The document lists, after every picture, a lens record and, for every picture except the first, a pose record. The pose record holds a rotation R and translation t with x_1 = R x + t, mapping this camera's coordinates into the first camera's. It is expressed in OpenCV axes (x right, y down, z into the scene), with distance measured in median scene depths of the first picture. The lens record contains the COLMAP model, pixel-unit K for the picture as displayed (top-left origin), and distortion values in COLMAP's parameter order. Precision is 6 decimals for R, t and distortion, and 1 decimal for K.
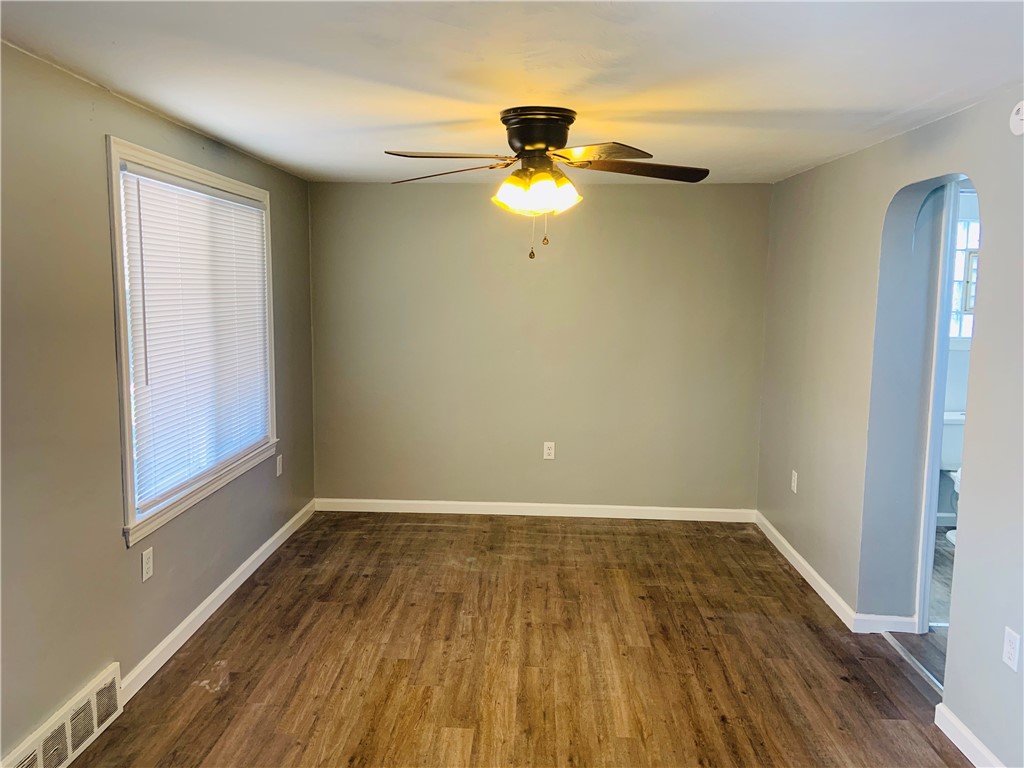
lens RADIAL K [[768.9, 0, 513.6], [0, 768.9, 382.0], [0, 0, 1]] dist [0.099606, -0.111093]
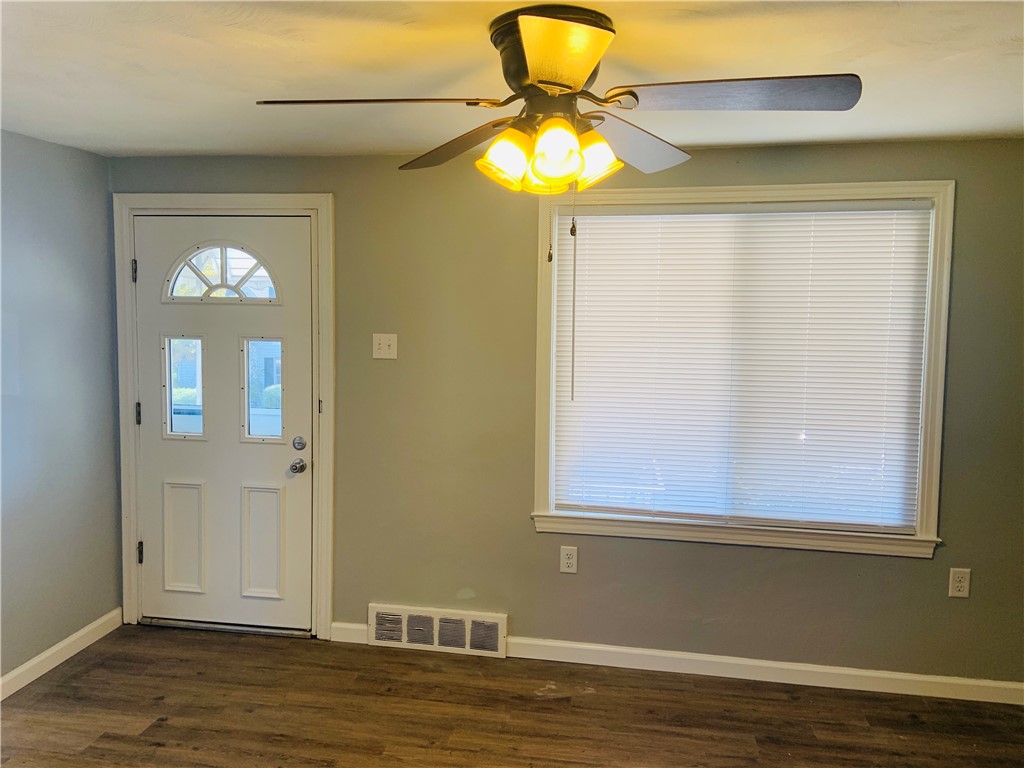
lens RADIAL K [[768.9, 0, 514.1], [0, 768.9, 375.6], [0, 0, 1]] dist [0.099606, -0.111093]
pose [[-0.154841, 0.057060, -0.986290, 0.523051], [-0.132354, 0.988133, 0.077945, -0.089043], [0.979034, 0.142608, -0.145451, 0.870879]]
